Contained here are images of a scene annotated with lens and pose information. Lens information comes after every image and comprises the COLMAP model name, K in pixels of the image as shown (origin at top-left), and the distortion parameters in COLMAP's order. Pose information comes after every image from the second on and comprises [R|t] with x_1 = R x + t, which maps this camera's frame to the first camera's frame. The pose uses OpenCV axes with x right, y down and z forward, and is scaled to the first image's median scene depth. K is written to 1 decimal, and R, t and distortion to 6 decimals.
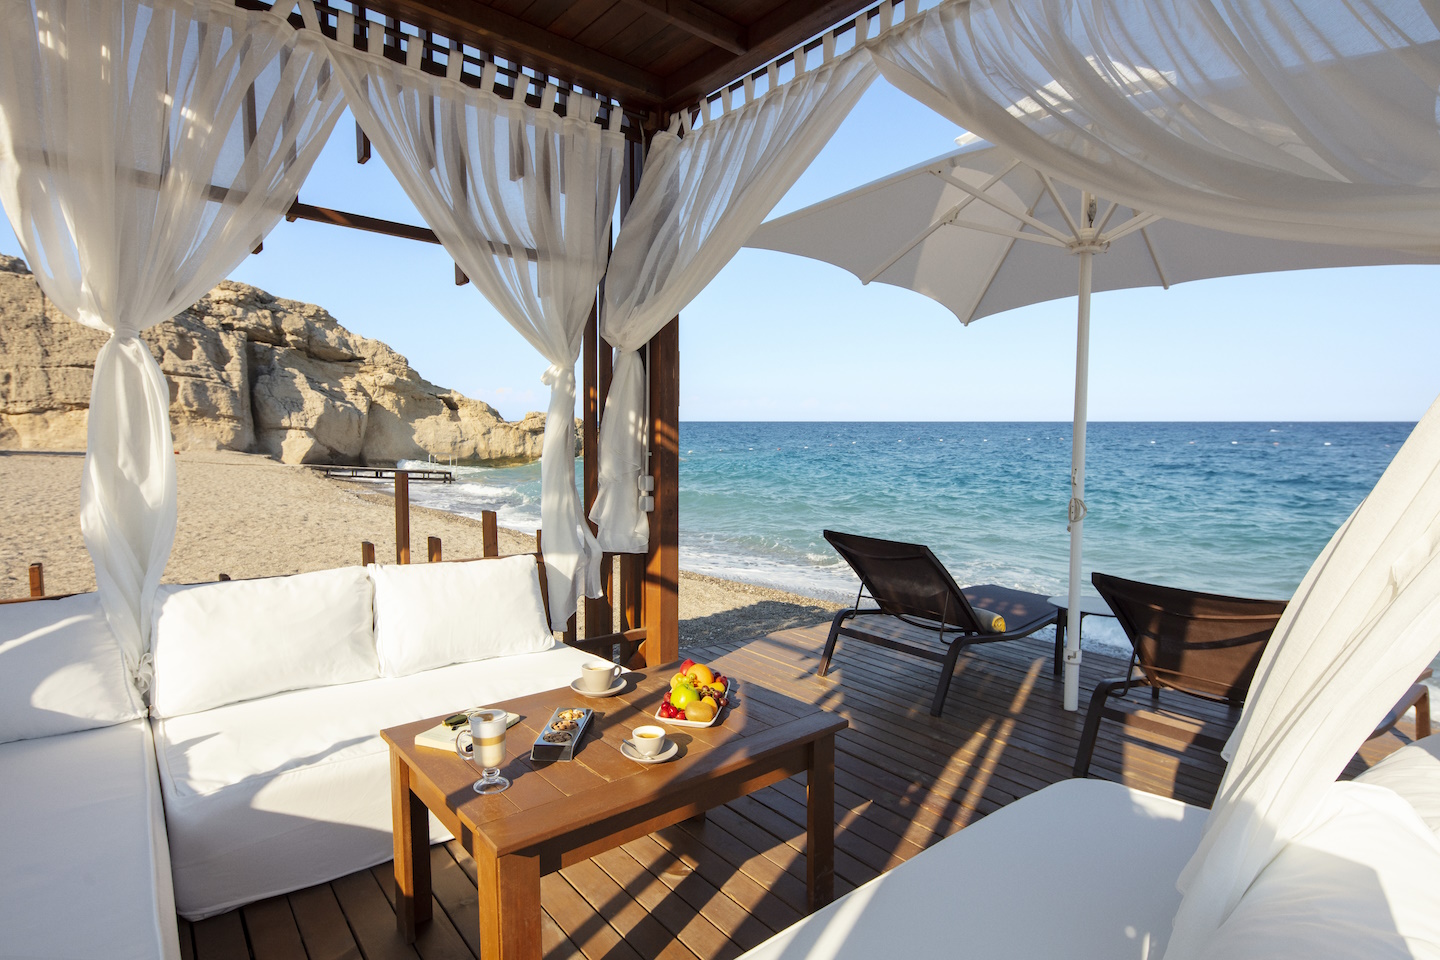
lens RADIAL K [[727.9, 0, 678.5], [0, 727.9, 480.9], [0, 0, 1]] dist [-0.001220, -0.000178]
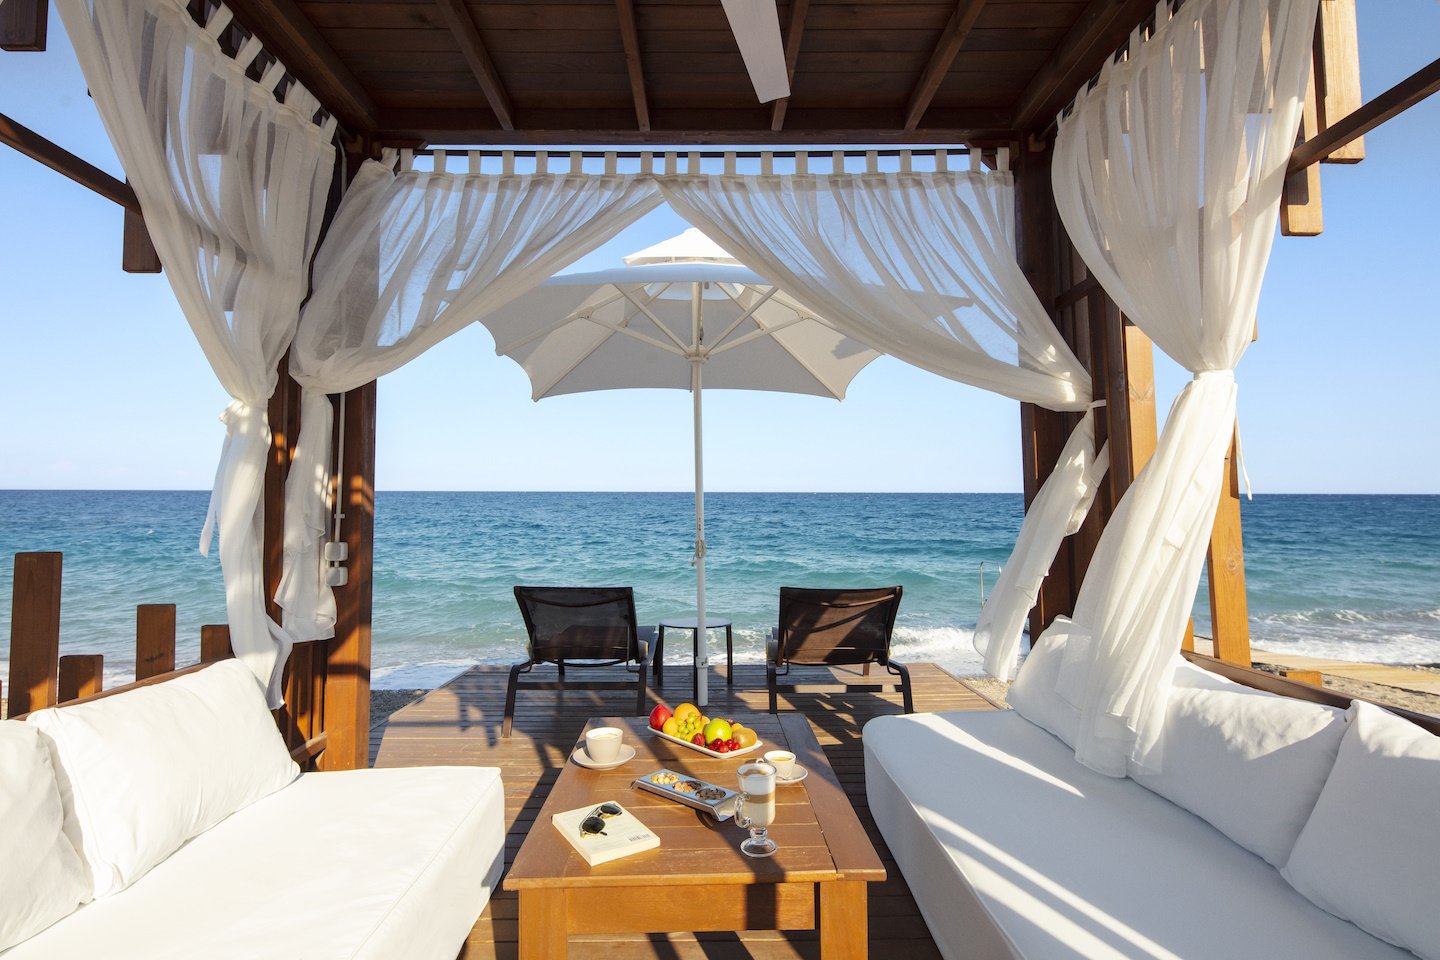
lens RADIAL K [[687.3, 0, 715.7], [0, 687.3, 459.2], [0, 0, 1]] dist [-0.015843, 0.000005]
pose [[0.615026, 0.040544, 0.787464, -0.405538], [0.060865, 0.993257, -0.098676, 0.000818], [-0.786154, 0.108617, 0.608411, 0.180458]]
